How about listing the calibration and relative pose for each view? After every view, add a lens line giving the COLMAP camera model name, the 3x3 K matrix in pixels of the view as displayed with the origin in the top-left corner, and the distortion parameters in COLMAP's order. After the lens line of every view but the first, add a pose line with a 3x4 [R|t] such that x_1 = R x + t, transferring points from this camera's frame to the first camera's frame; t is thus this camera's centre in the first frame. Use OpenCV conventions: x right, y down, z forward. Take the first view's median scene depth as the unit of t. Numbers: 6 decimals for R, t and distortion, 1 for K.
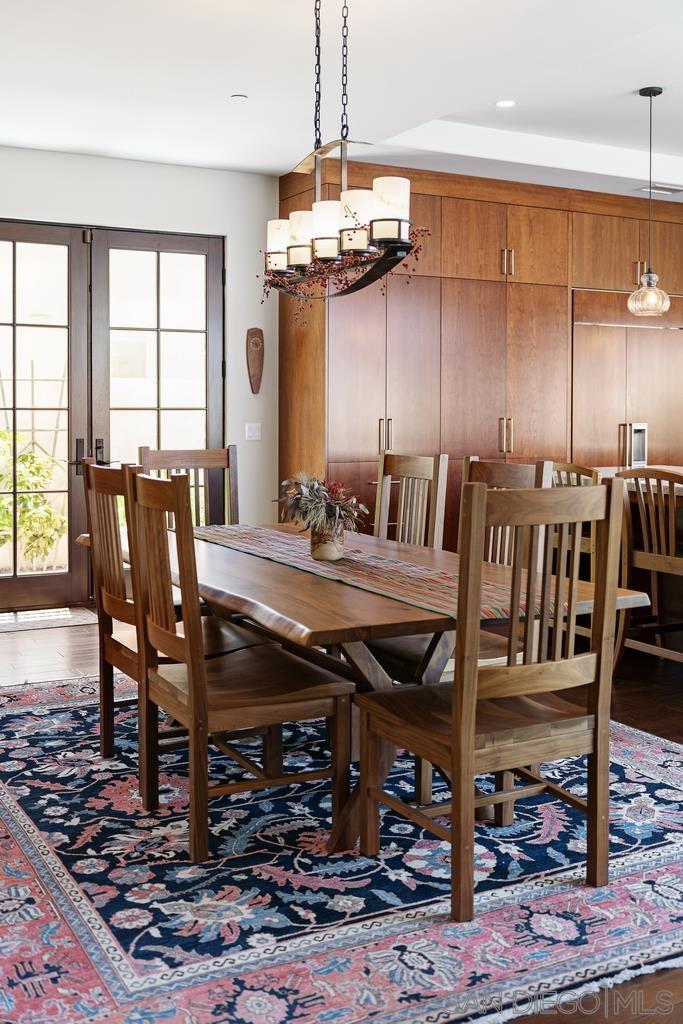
lens RADIAL K [[1026.2, 0, 341.5], [0, 1026.2, 512.0], [0, 0, 1]] dist [-0.010904, -0.008246]
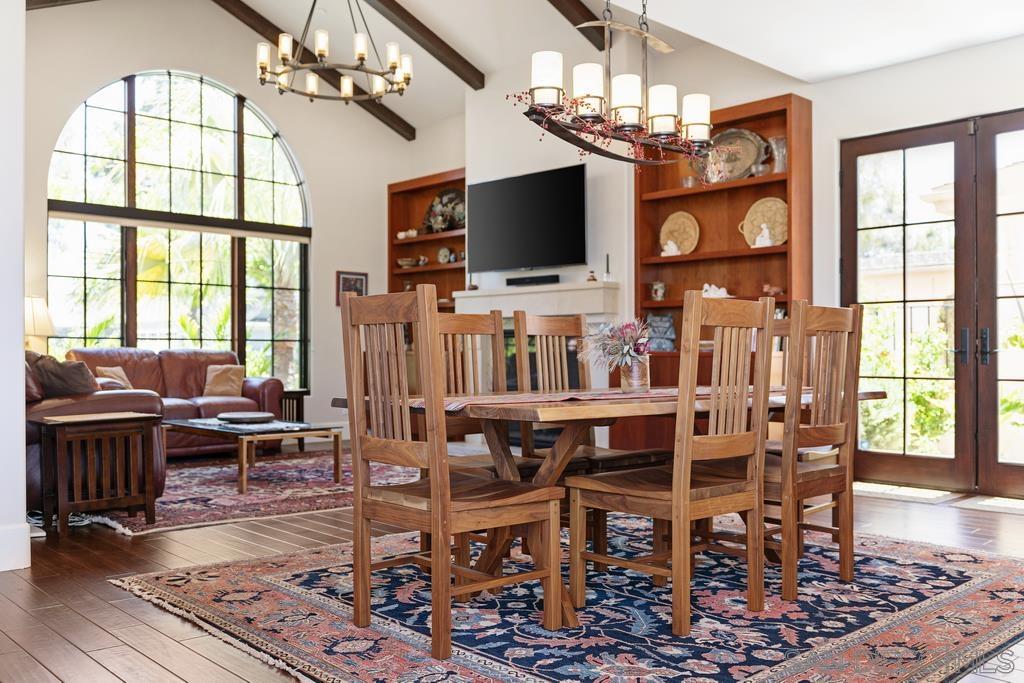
lens RADIAL K [[939.4, 0, 512.0], [0, 939.4, 341.5], [0, 0, 1]] dist [0.002471, 0.000183]
pose [[0.255092, -0.017724, -0.966754, 1.131611], [-0.099535, 0.994039, -0.044488, 0.063396], [0.961780, 0.107574, 0.251807, 0.723720]]
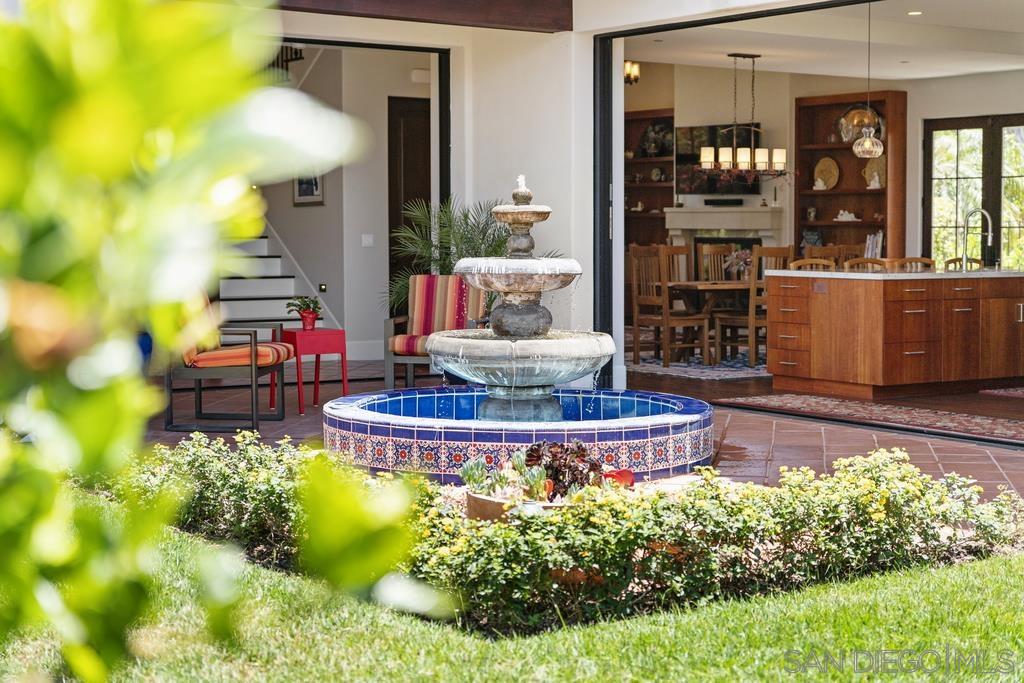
lens RADIAL K [[1732.2, 0, 512.0], [0, 1732.2, 341.5], [0, 0, 1]] dist [-0.014427, -0.004871]
pose [[0.119603, 0.061393, -0.990922, 5.110079], [-0.105442, 0.993227, 0.048809, 0.058024], [0.987207, 0.098647, 0.125266, -0.152422]]
